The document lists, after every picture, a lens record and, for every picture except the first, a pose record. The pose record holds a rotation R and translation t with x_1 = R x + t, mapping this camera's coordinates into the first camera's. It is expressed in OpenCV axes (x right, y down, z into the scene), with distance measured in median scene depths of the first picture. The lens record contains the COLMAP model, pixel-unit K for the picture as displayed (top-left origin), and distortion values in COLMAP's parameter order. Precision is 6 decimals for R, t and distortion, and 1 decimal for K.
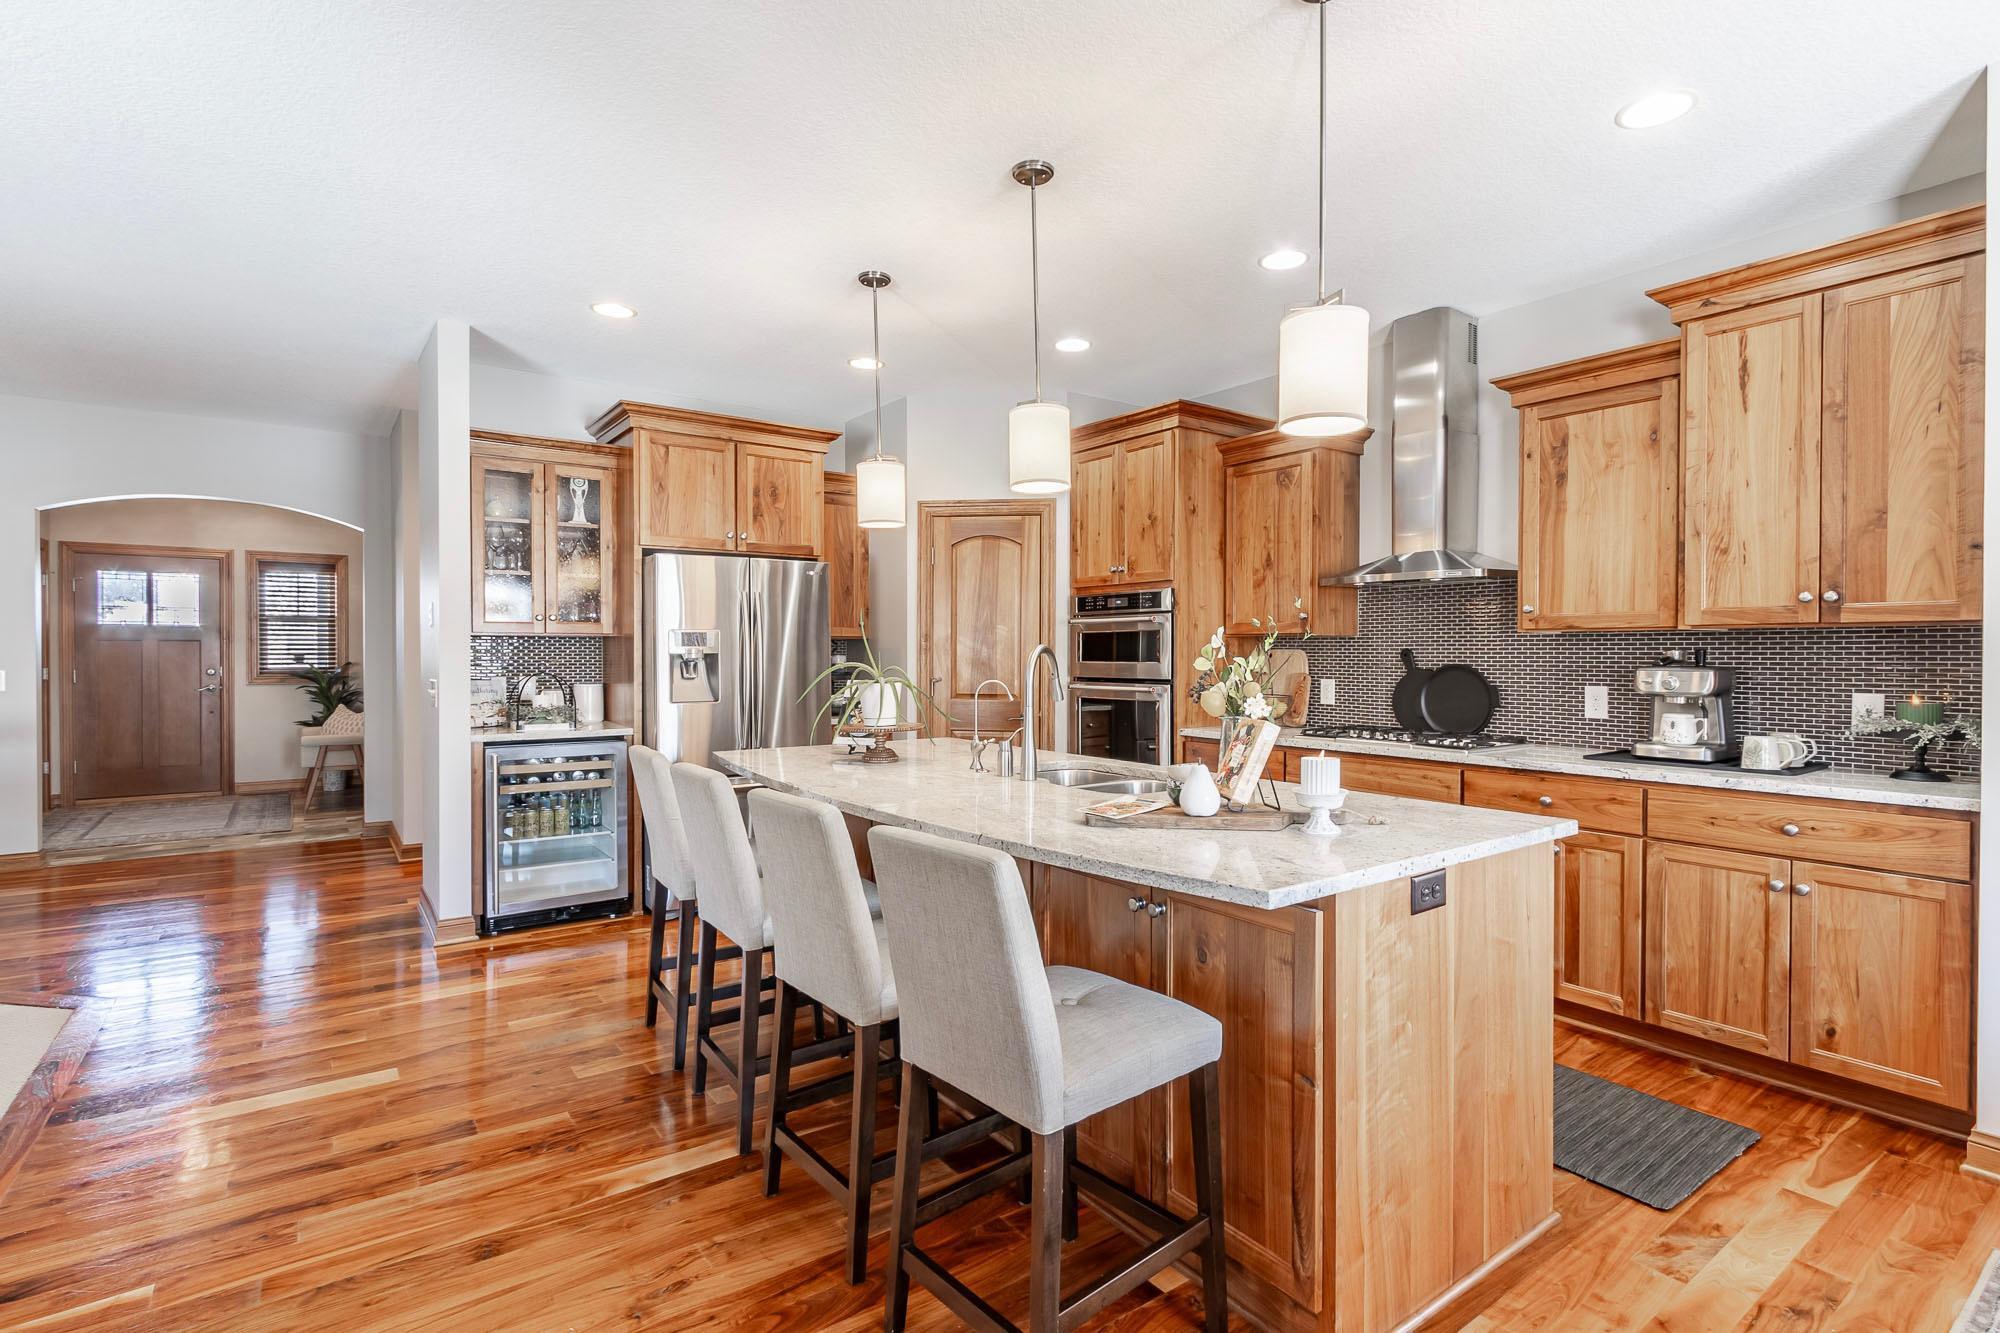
lens RADIAL K [[969.4, 0, 1005.4], [0, 969.4, 661.3], [0, 0, 1]] dist [0.003239, 0.000014]
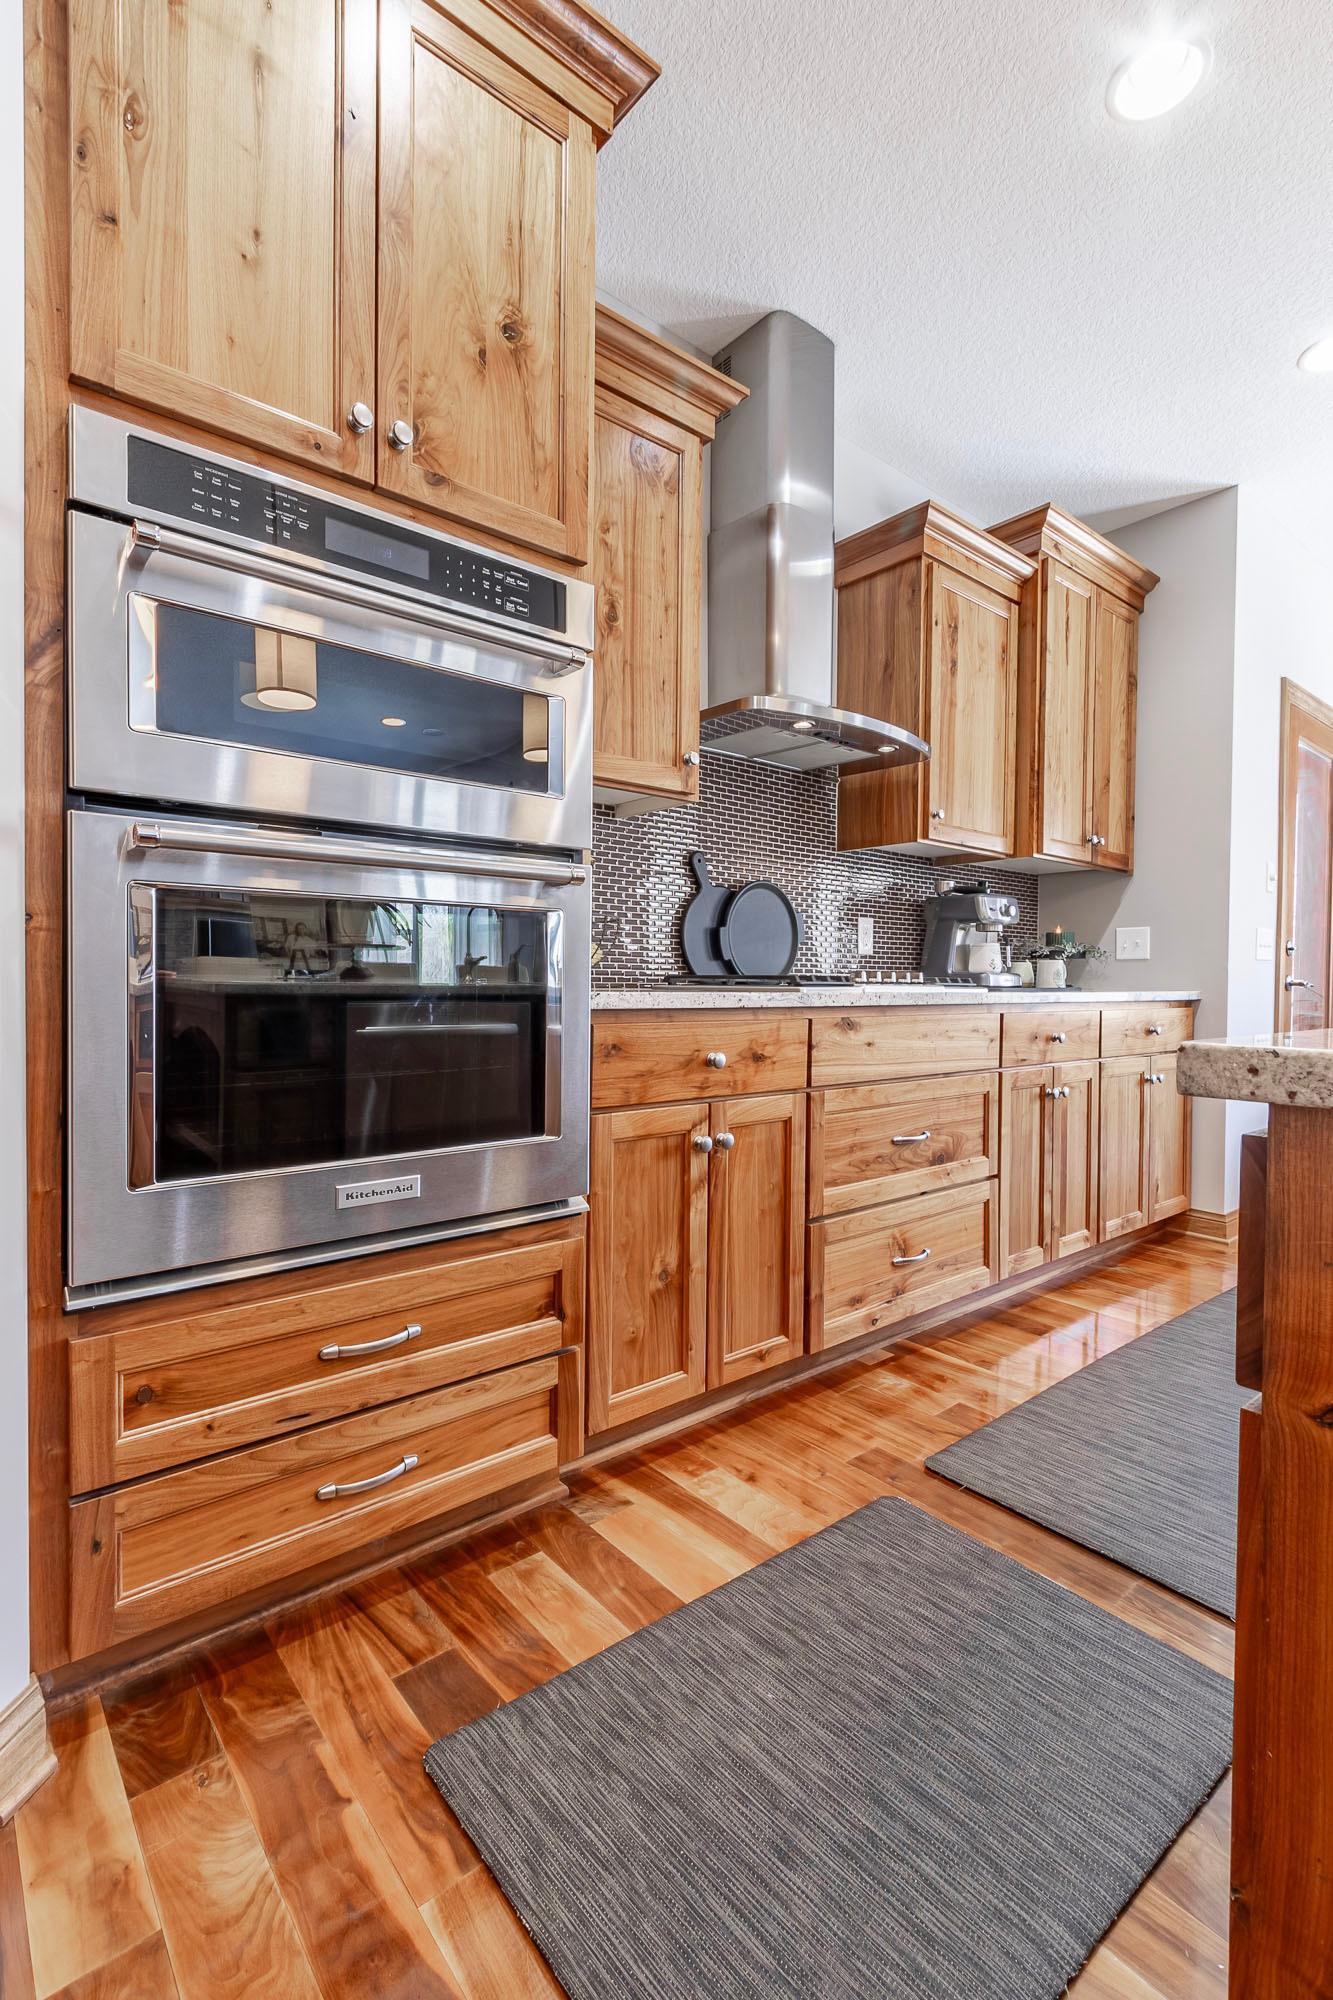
lens RADIAL K [[910.8, 0, 663.8], [0, 910.8, 998.8], [0, 0, 1]] dist [-0.002490, -0.000754]
pose [[-0.063501, -0.019094, 0.997799, -0.207157], [0.002795, 0.999810, 0.019310, 0.085232], [-0.997978, 0.004015, -0.063436, 1.283945]]
